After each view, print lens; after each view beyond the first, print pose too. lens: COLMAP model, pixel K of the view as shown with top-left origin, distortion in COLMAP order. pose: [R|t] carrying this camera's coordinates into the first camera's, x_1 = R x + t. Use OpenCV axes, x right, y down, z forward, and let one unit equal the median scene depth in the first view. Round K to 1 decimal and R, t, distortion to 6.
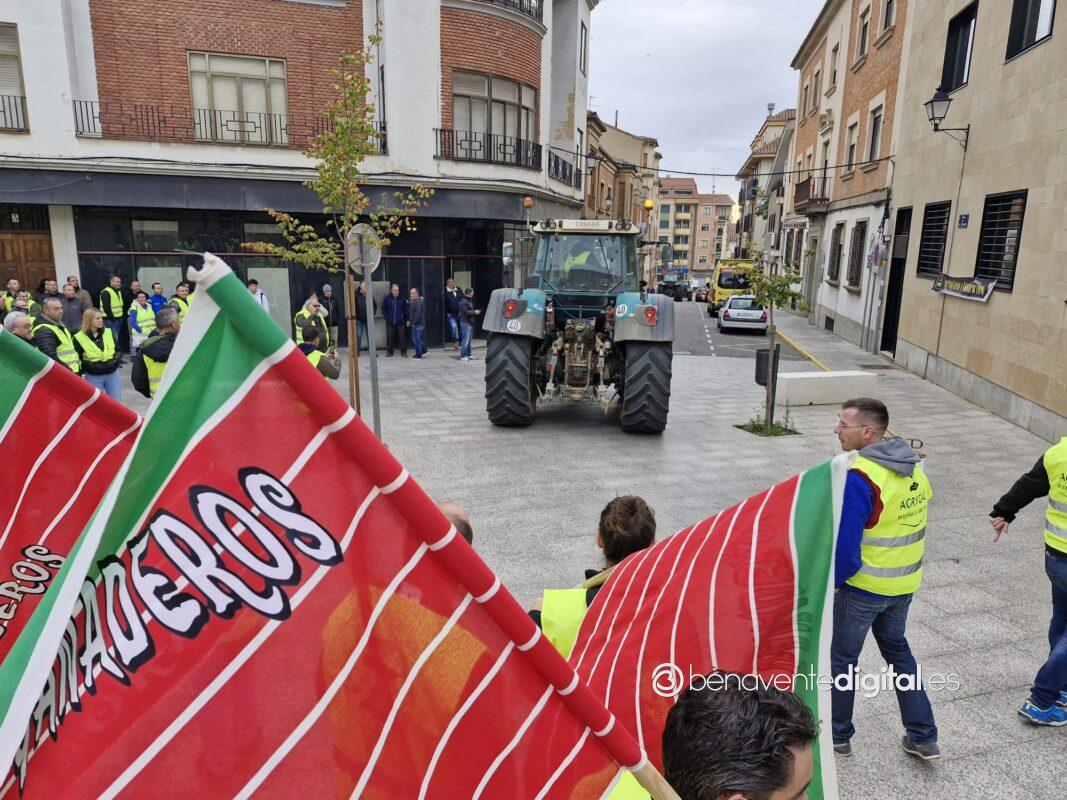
lens RADIAL K [[729.5, 0, 514.7], [0, 729.5, 394.7], [0, 0, 1]] dist [0.057107, -0.049516]
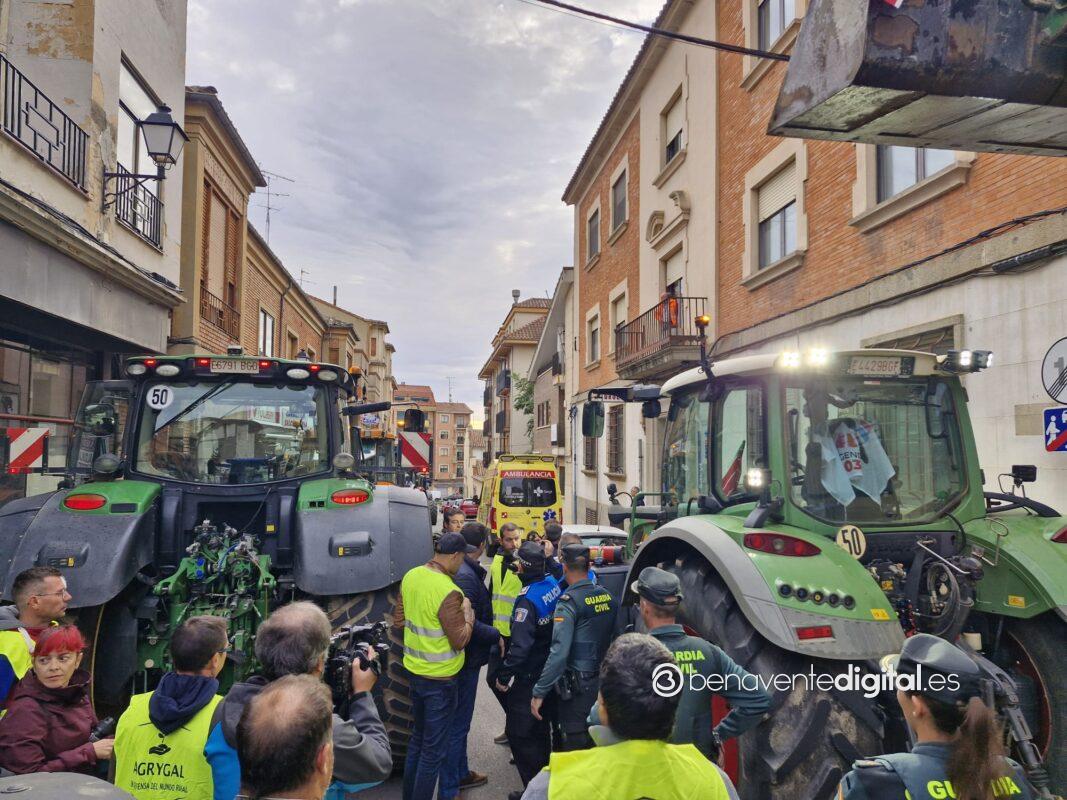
lens RADIAL K [[718.5, 0, 536.5], [0, 718.5, 406.0], [0, 0, 1]] dist [0.049117, -0.019064]
pose [[0.928137, 0.013708, 0.371986, 0.054520], [0.087490, 0.963294, -0.253793, -0.043047], [-0.361811, 0.268100, 0.892869, 0.267755]]
